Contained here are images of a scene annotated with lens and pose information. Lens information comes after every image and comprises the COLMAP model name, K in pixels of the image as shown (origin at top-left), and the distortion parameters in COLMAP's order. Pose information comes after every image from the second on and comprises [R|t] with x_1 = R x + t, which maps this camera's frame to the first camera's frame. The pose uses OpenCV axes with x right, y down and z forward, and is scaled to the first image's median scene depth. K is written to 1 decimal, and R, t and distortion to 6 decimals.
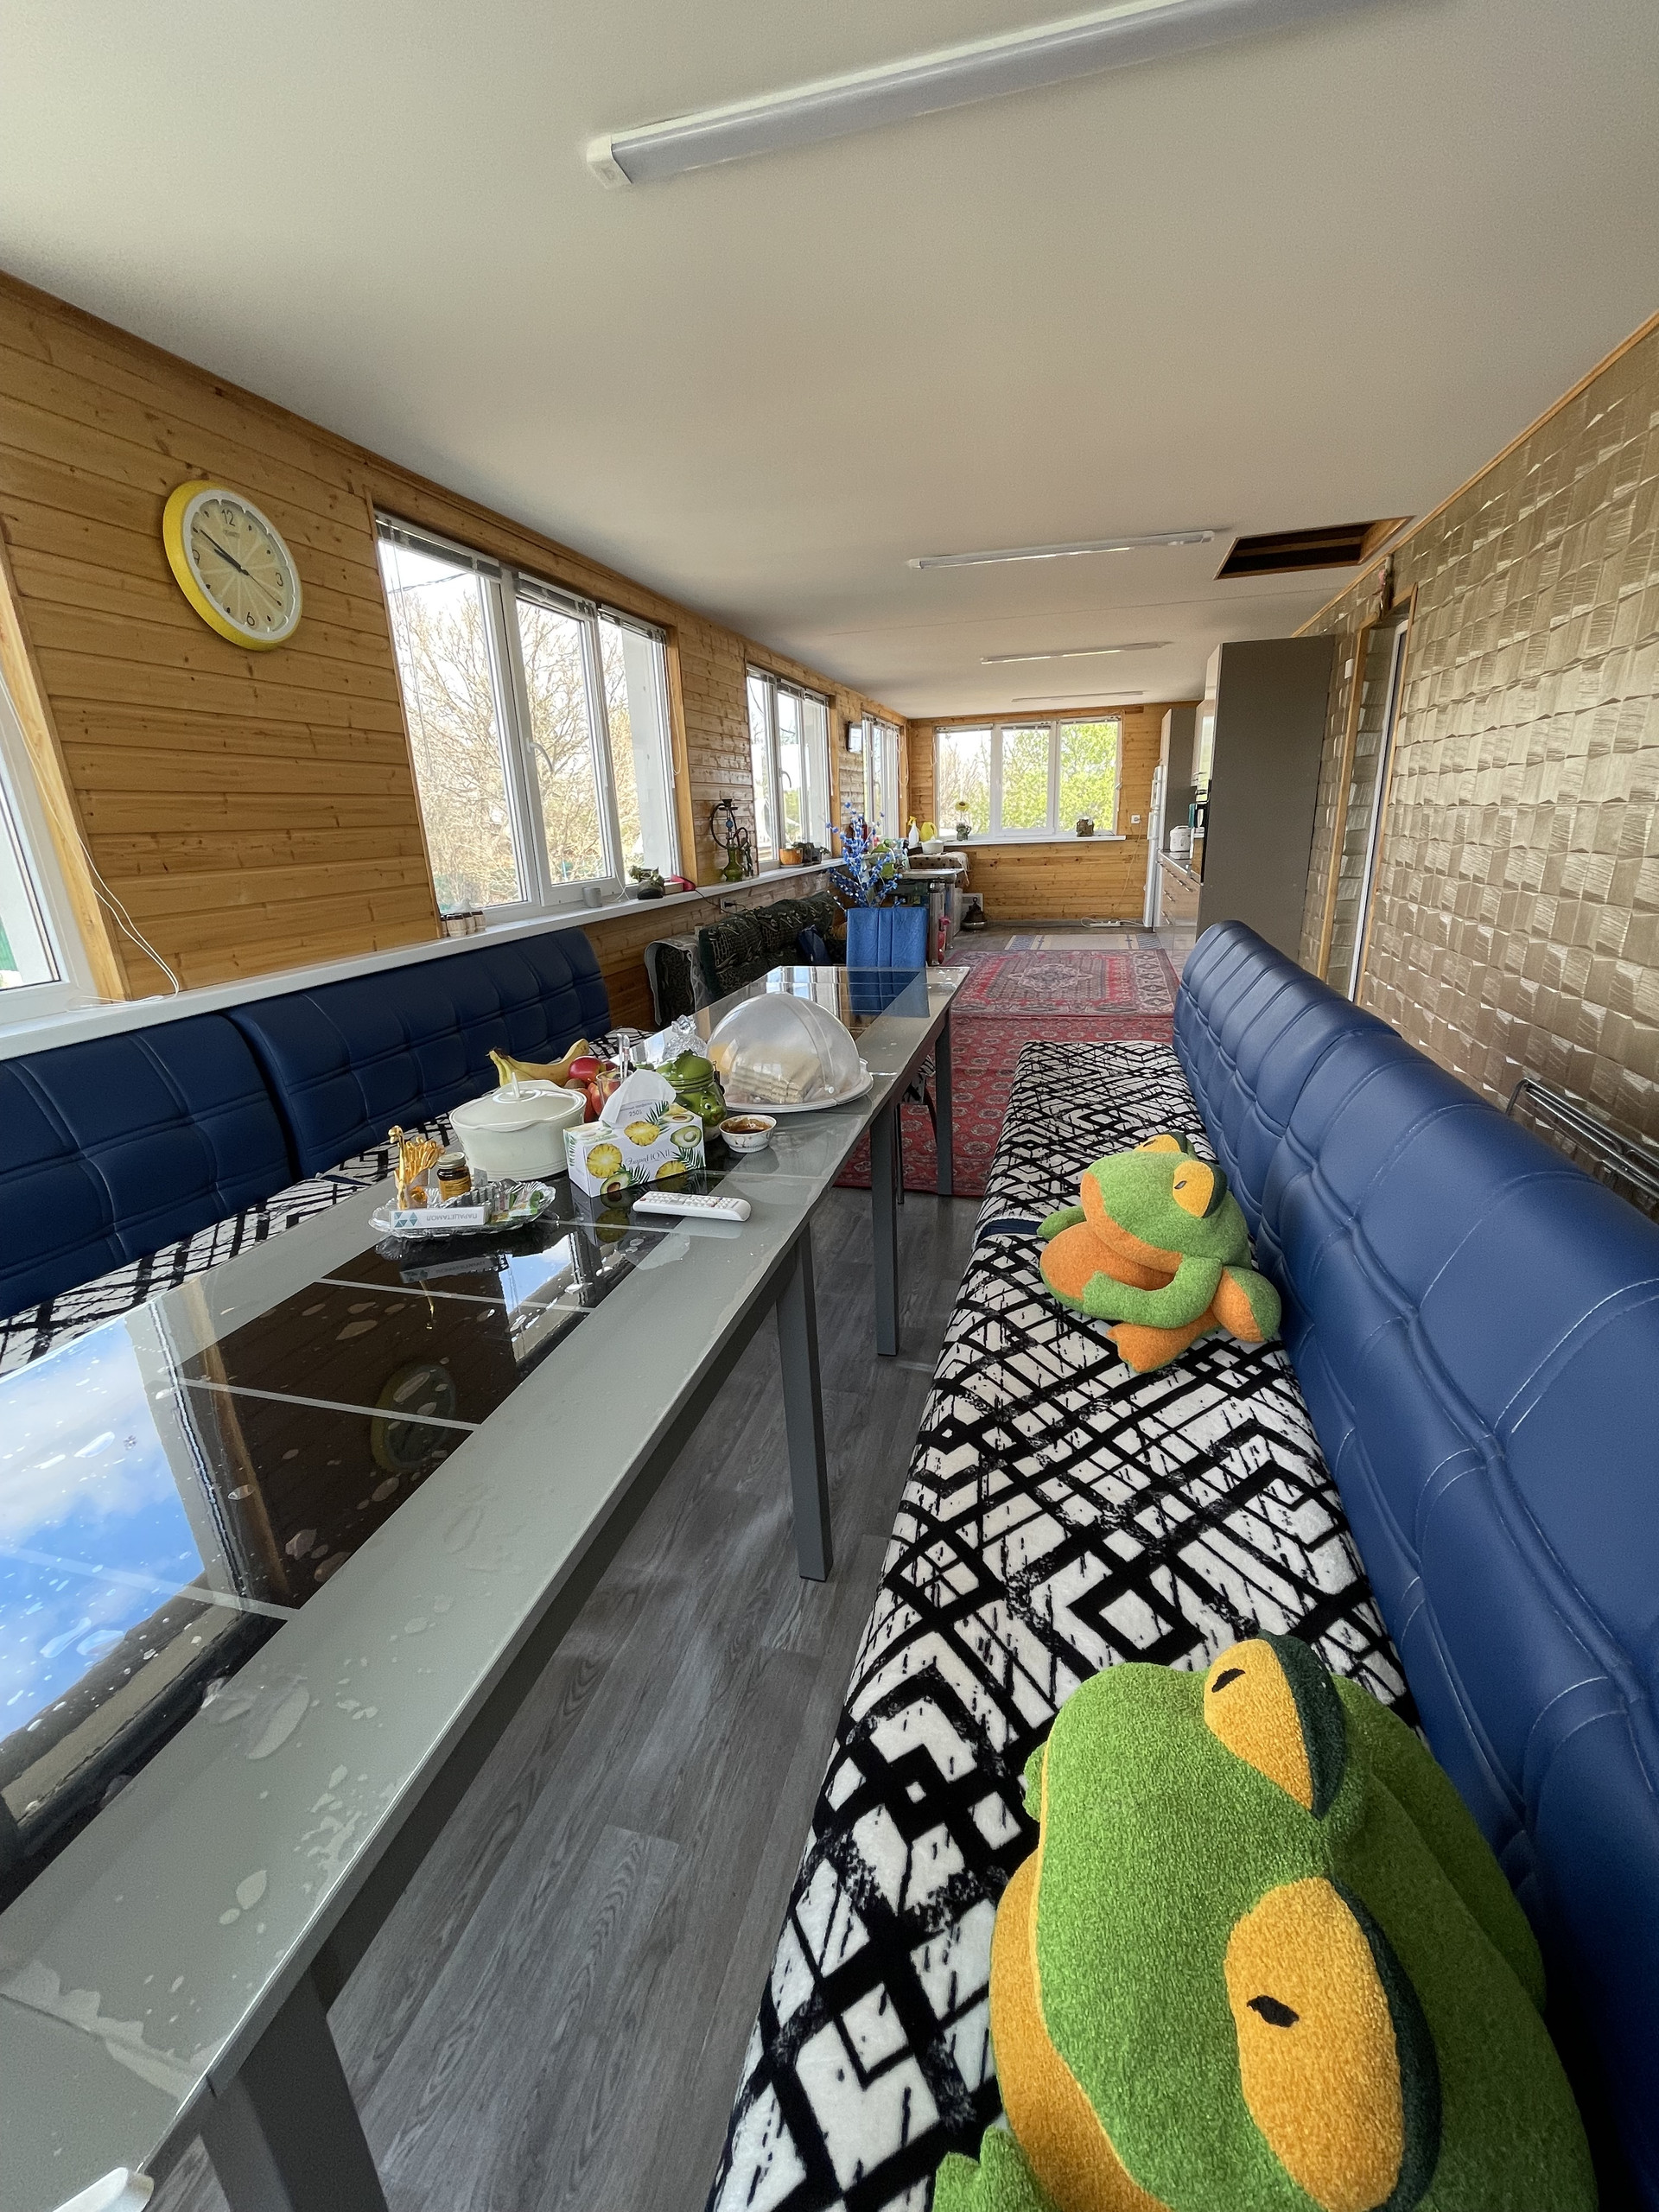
lens RADIAL K [[899.8, 0, 836.4], [0, 899.8, 1111.3], [0, 0, 1]] dist [-0.000305, -0.003270]
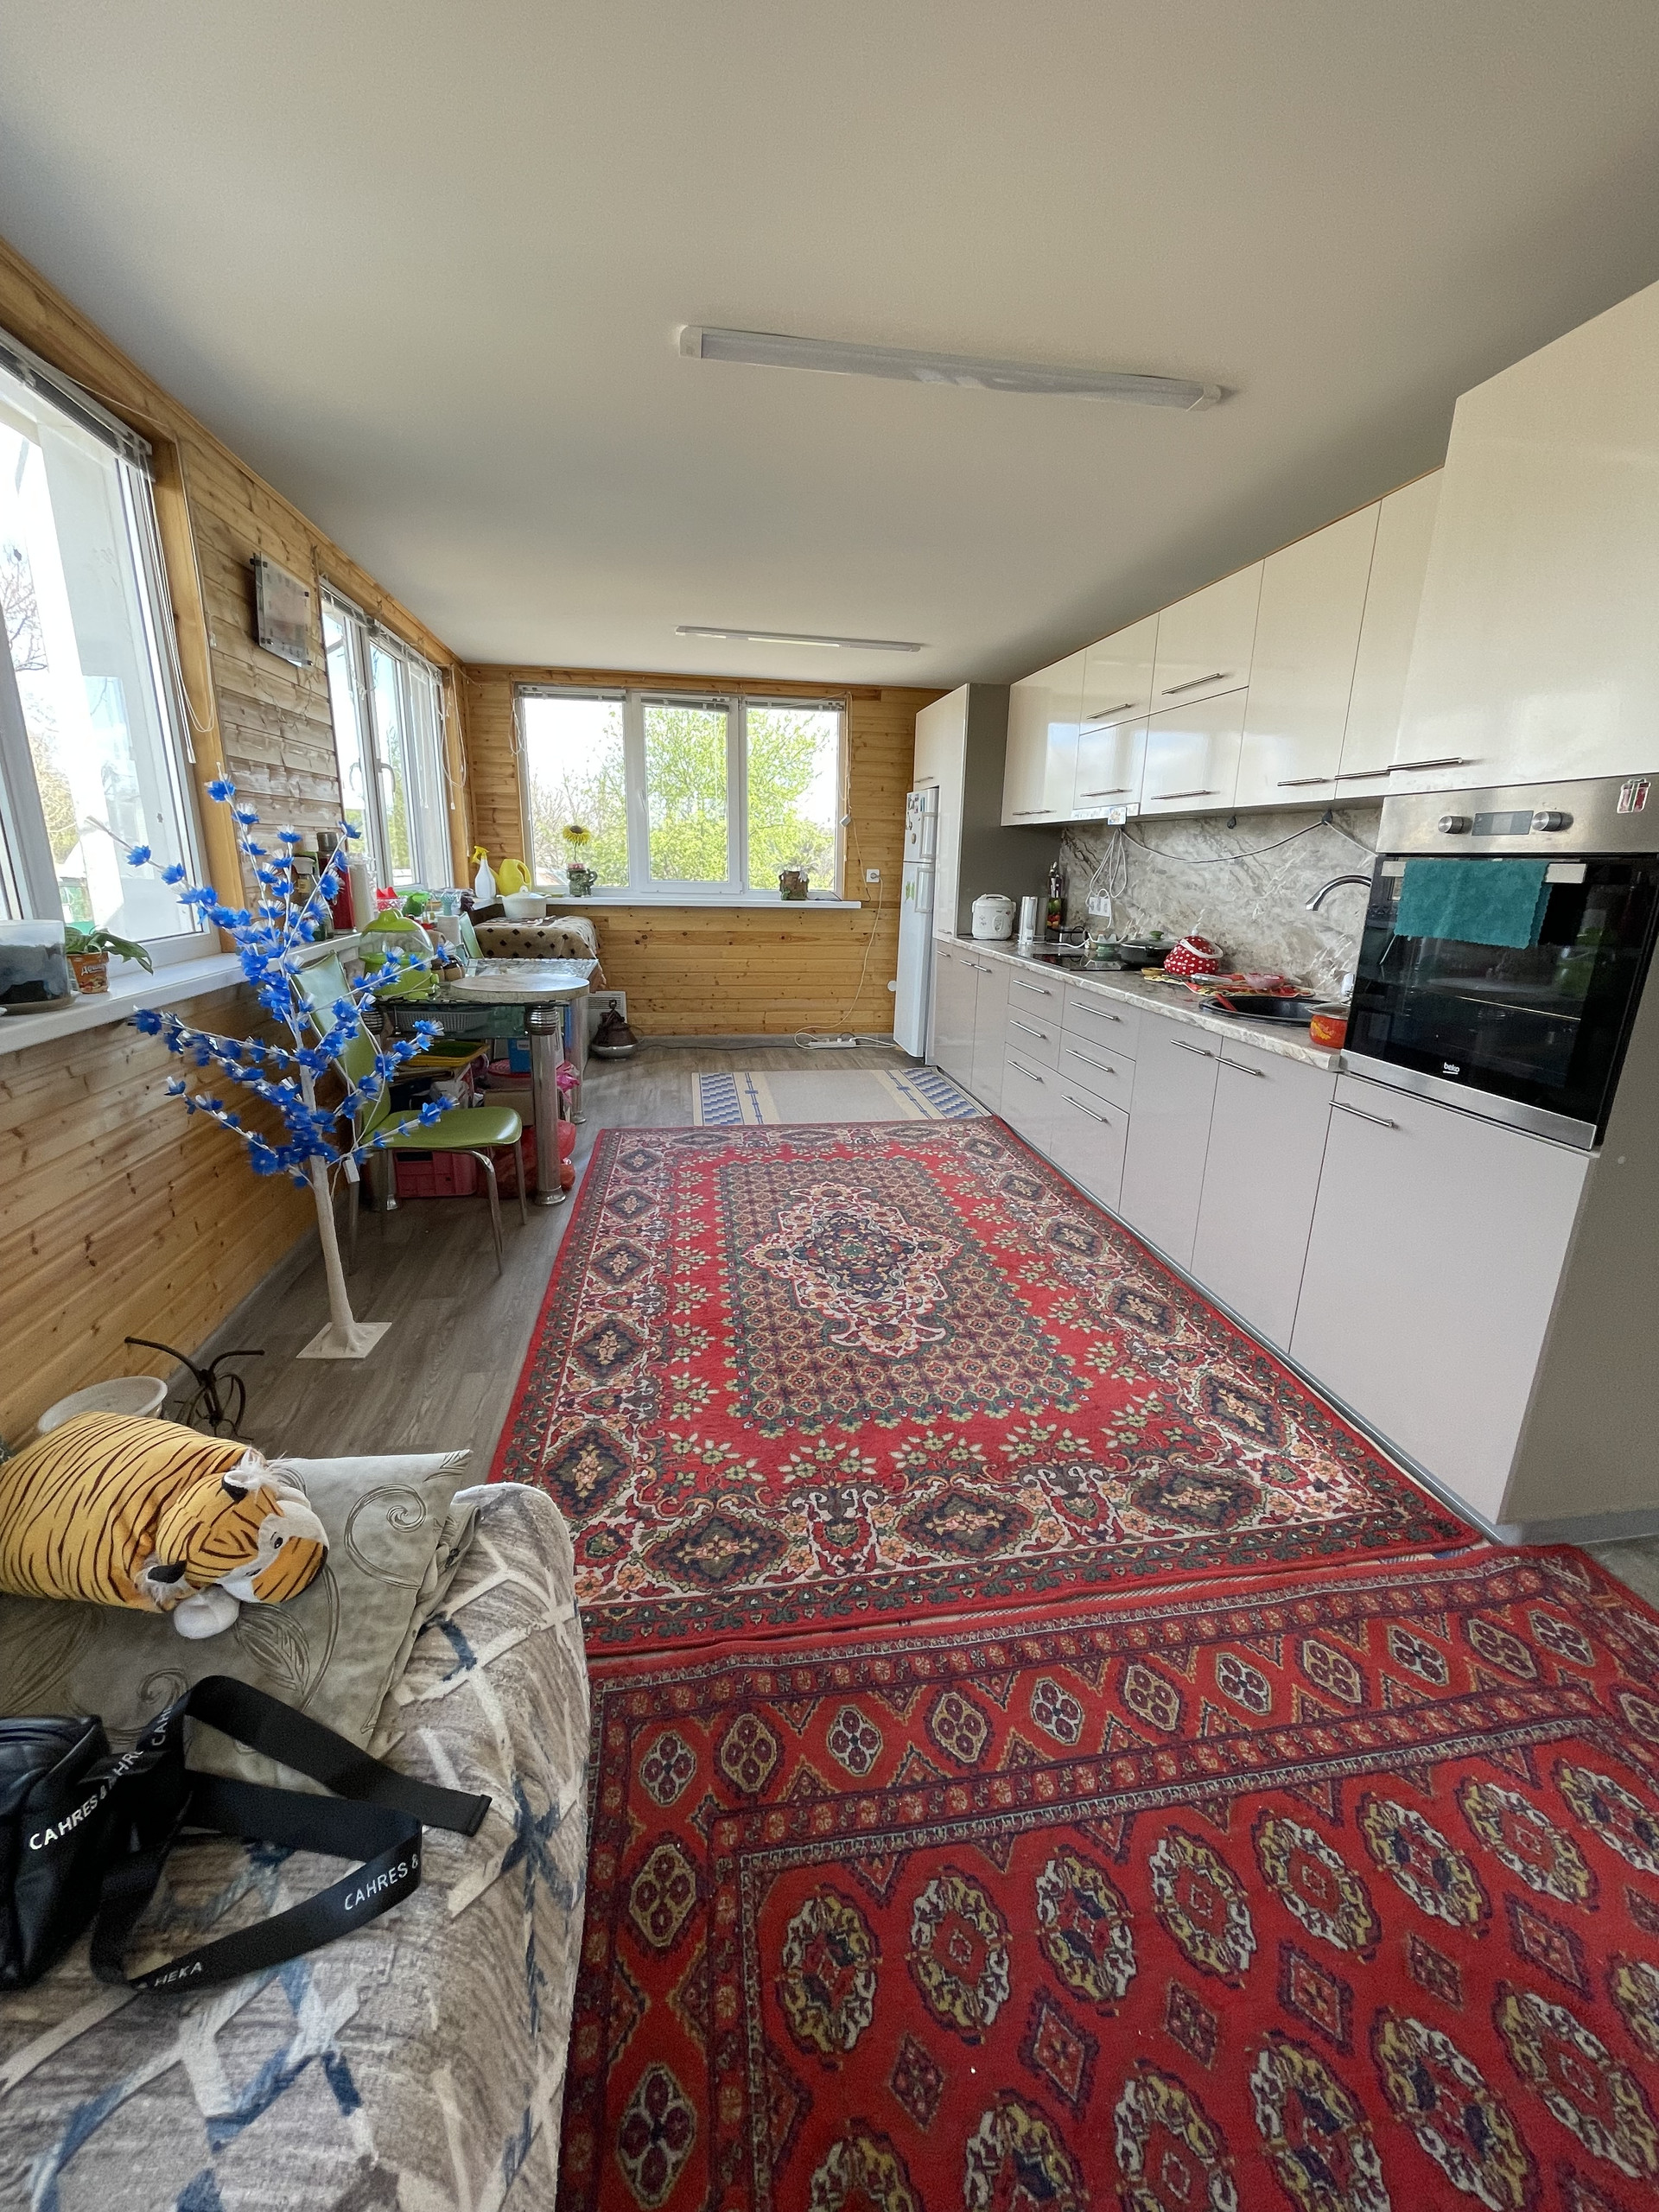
lens RADIAL K [[899.8, 0, 839.9], [0, 899.8, 1103.2], [0, 0, 1]] dist [-0.000305, -0.003270]
pose [[0.903594, -0.054494, 0.424909, 0.044215], [0.075684, 0.996581, -0.033135, -0.149627], [-0.421650, 0.062099, 0.904630, 0.458761]]
